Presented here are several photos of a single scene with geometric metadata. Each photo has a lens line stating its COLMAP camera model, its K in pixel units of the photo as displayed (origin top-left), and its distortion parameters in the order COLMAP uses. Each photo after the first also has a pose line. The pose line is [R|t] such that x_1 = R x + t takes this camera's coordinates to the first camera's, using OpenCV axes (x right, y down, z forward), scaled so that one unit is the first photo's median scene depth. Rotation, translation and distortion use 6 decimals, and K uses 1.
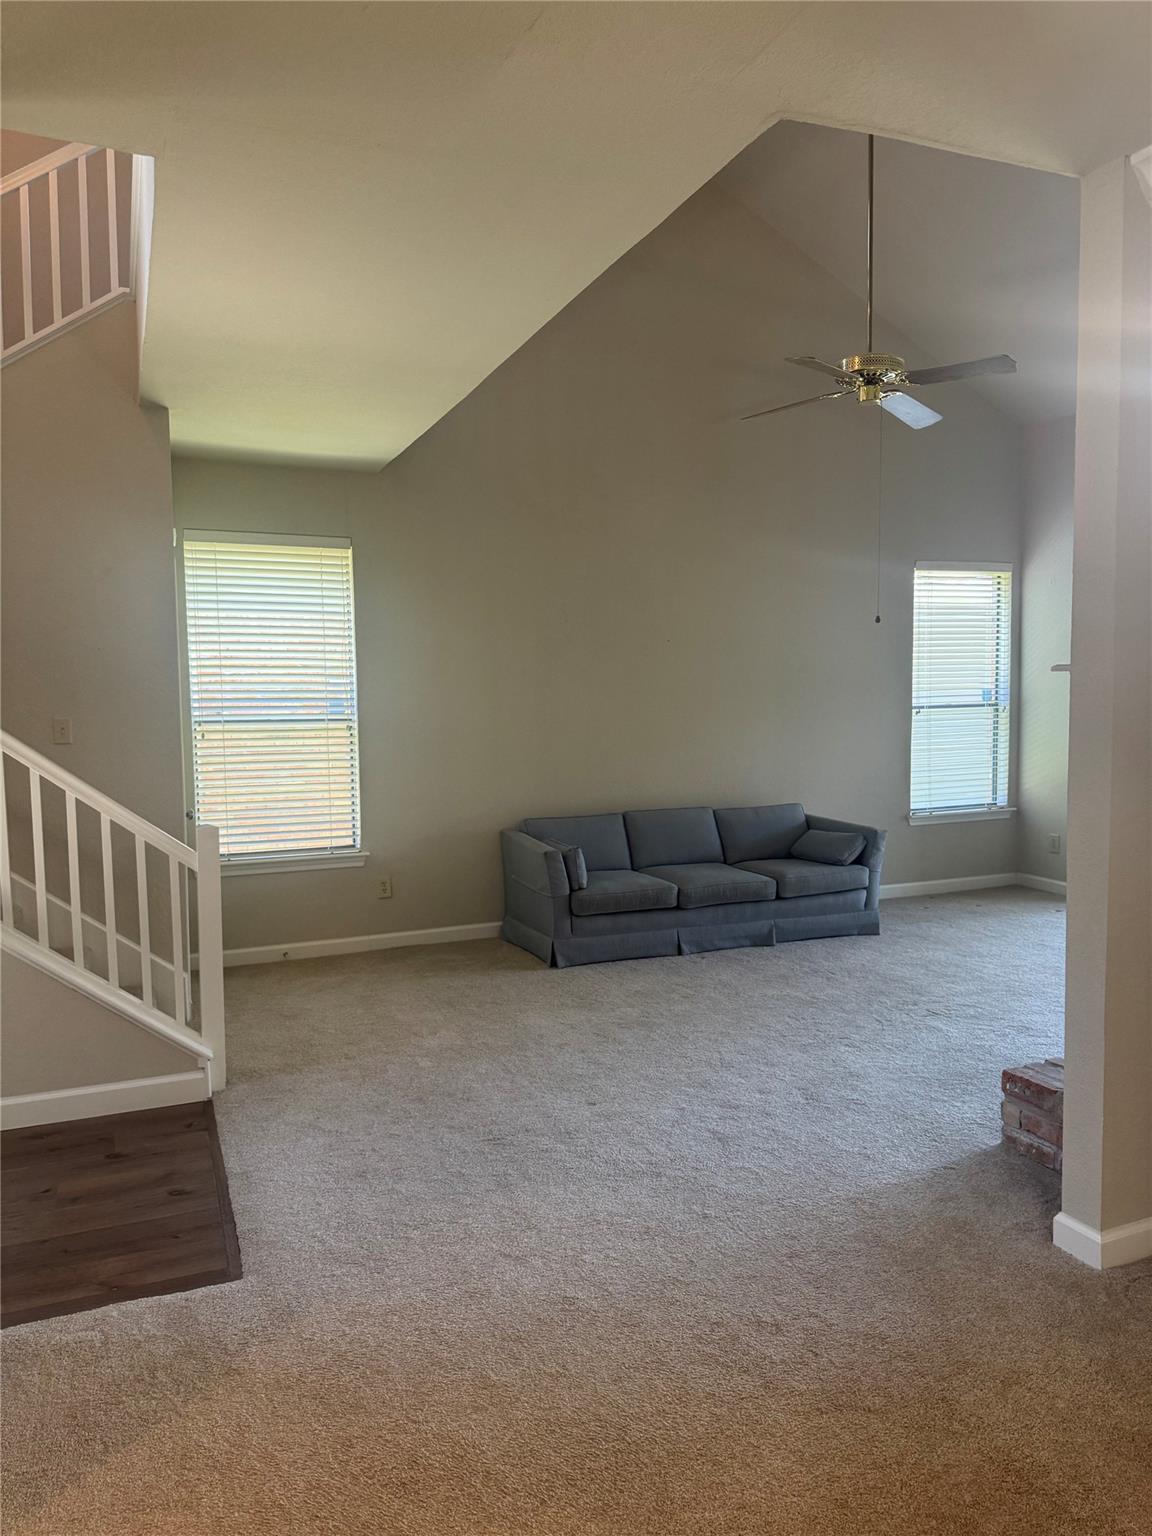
lens RADIAL K [[1077.9, 0, 576.0], [0, 1077.9, 768.0], [0, 0, 1]] dist [0.116297, -0.173742]
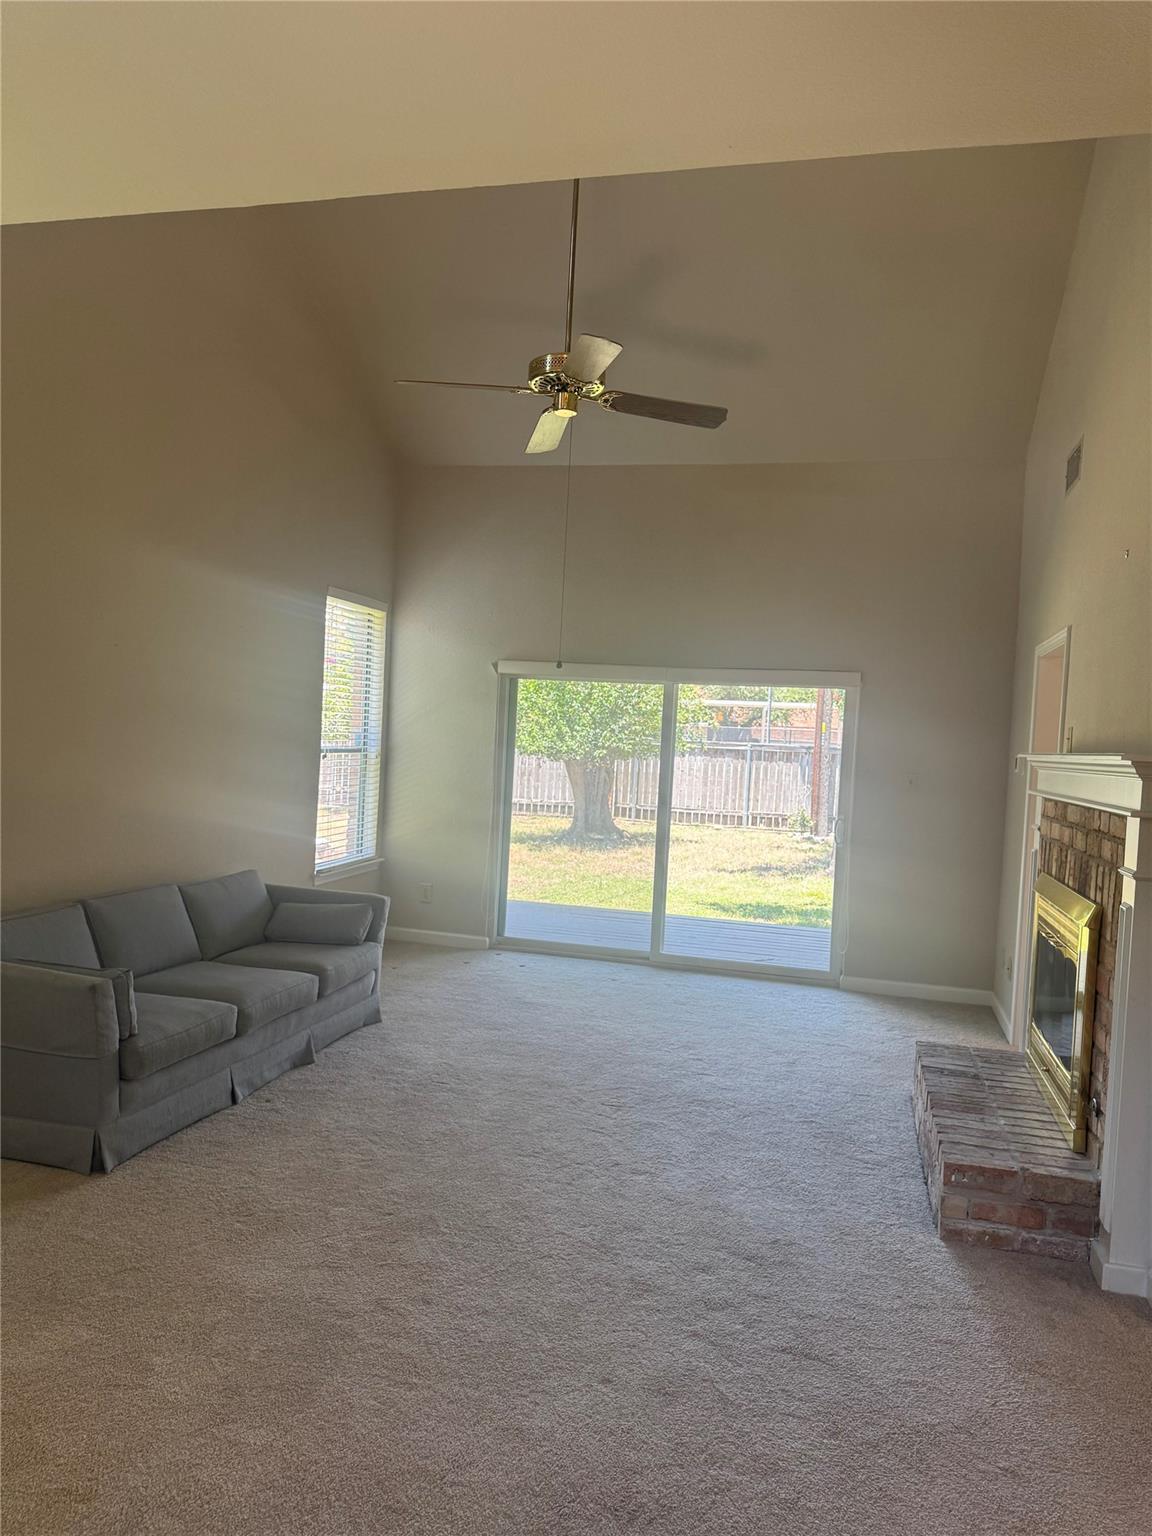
lens RADIAL K [[1077.9, 0, 576.0], [0, 1077.9, 768.0], [0, 0, 1]] dist [0.116297, -0.173742]
pose [[0.604085, 0.017396, 0.796730, -0.350671], [0.000550, 0.999752, -0.022246, -0.029731], [-0.796920, 0.013876, 0.603926, 0.406558]]
